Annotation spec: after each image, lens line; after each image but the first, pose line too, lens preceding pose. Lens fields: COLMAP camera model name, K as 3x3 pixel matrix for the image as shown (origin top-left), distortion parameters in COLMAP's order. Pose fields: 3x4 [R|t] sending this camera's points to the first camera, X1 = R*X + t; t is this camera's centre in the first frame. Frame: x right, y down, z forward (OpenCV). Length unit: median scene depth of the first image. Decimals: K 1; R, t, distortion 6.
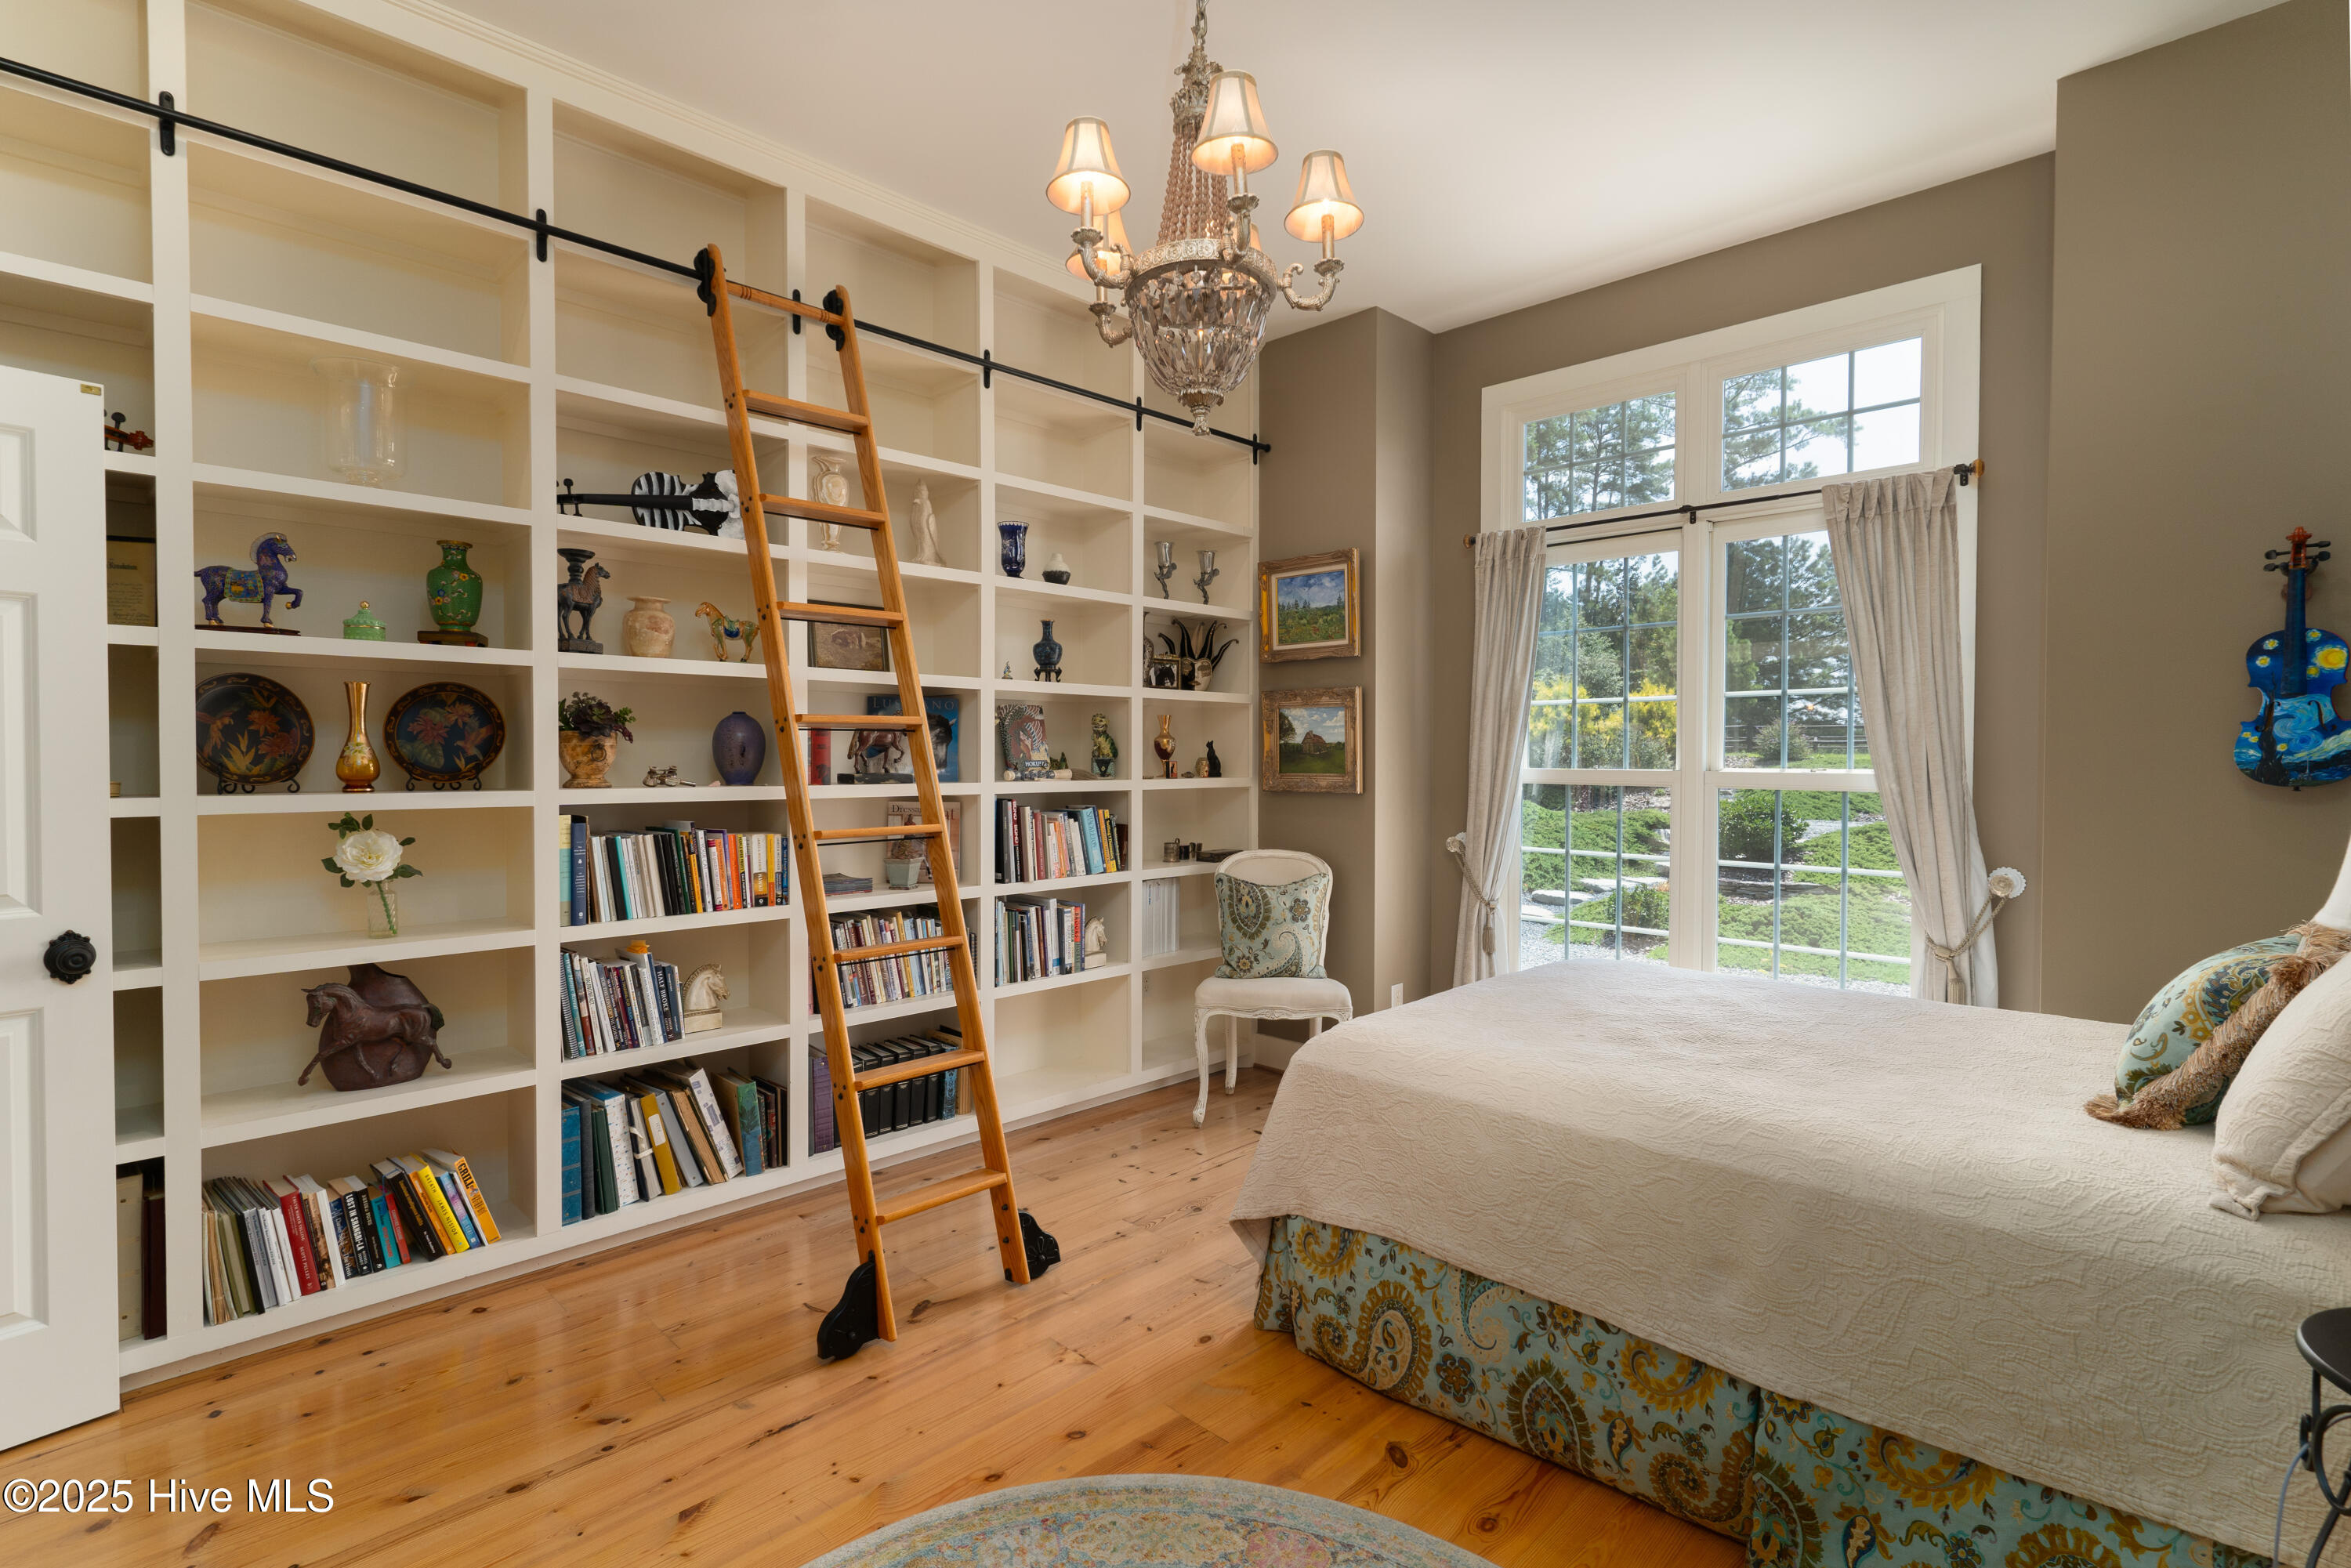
lens RADIAL K [[1142.9, 0, 1184.0], [0, 1142.9, 776.6], [0, 0, 1]] dist [0.001415, 0.000327]
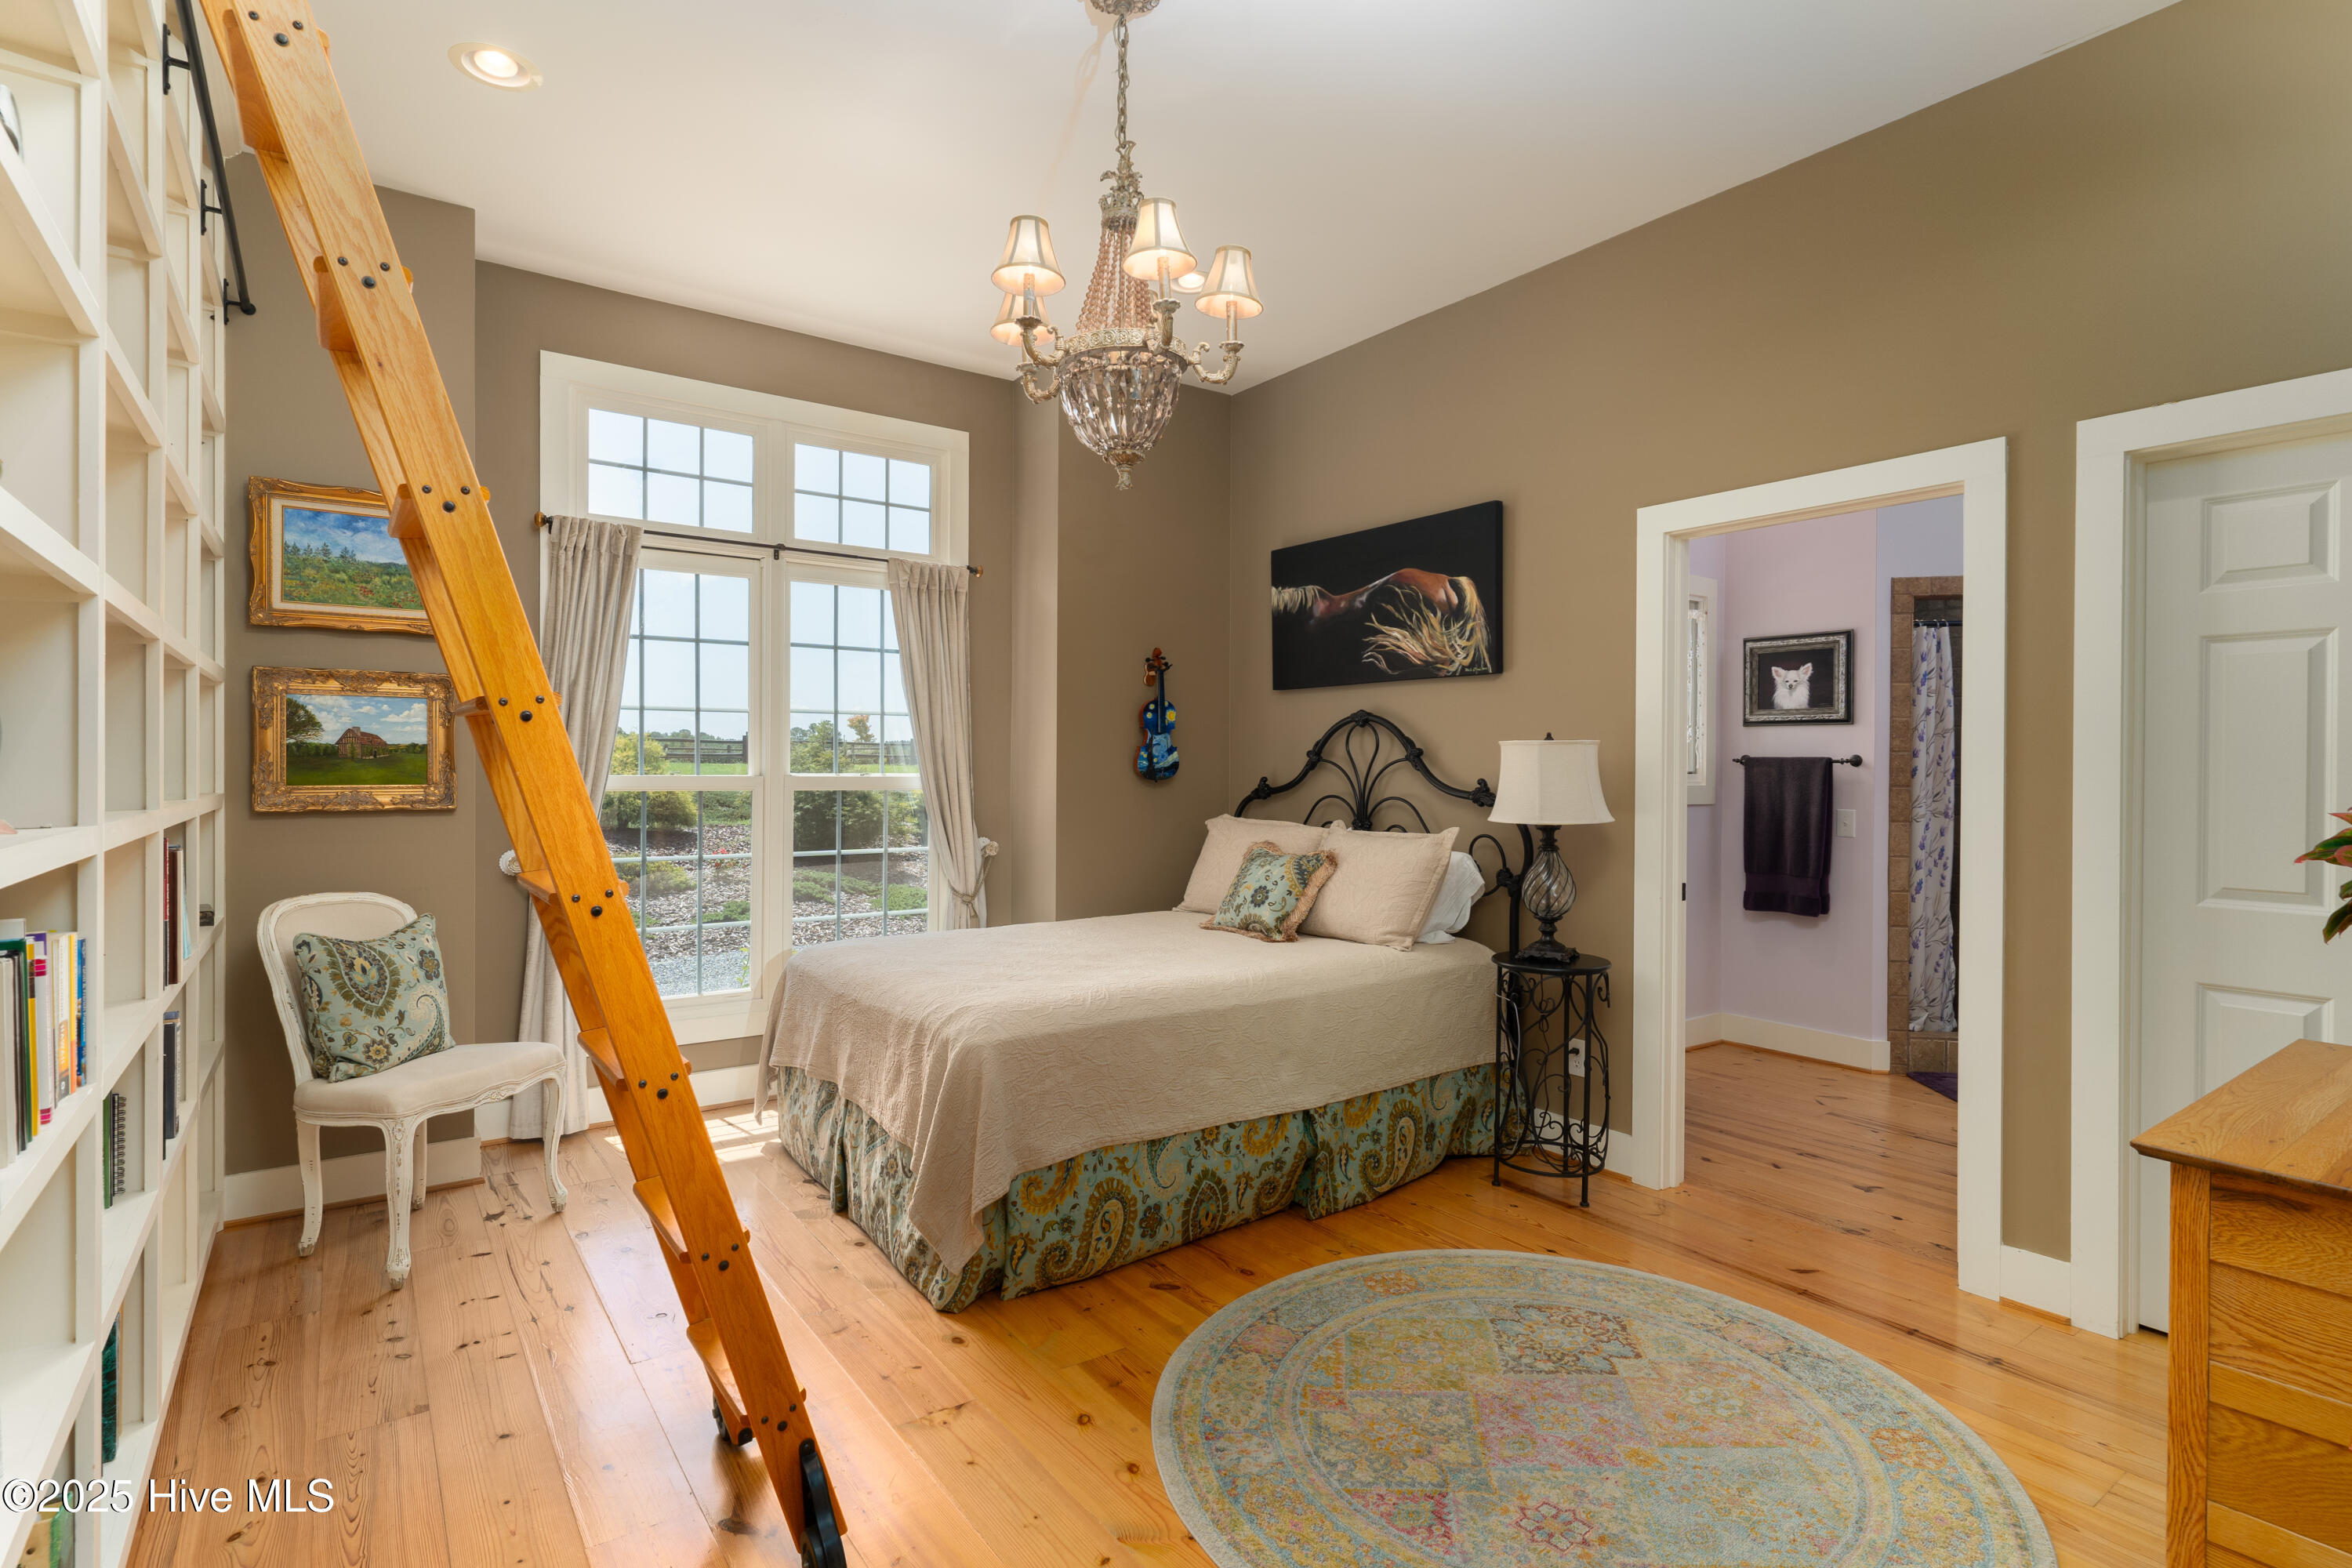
lens RADIAL K [[1143.4, 0, 1184.5], [0, 1143.4, 776.6], [0, 0, 1]] dist [0.001415, 0.000327]
pose [[0.161900, -0.010570, 0.986751, -0.707149], [0.013422, 0.999874, 0.008509, -0.009798], [-0.986716, 0.011867, 0.162021, 0.473283]]
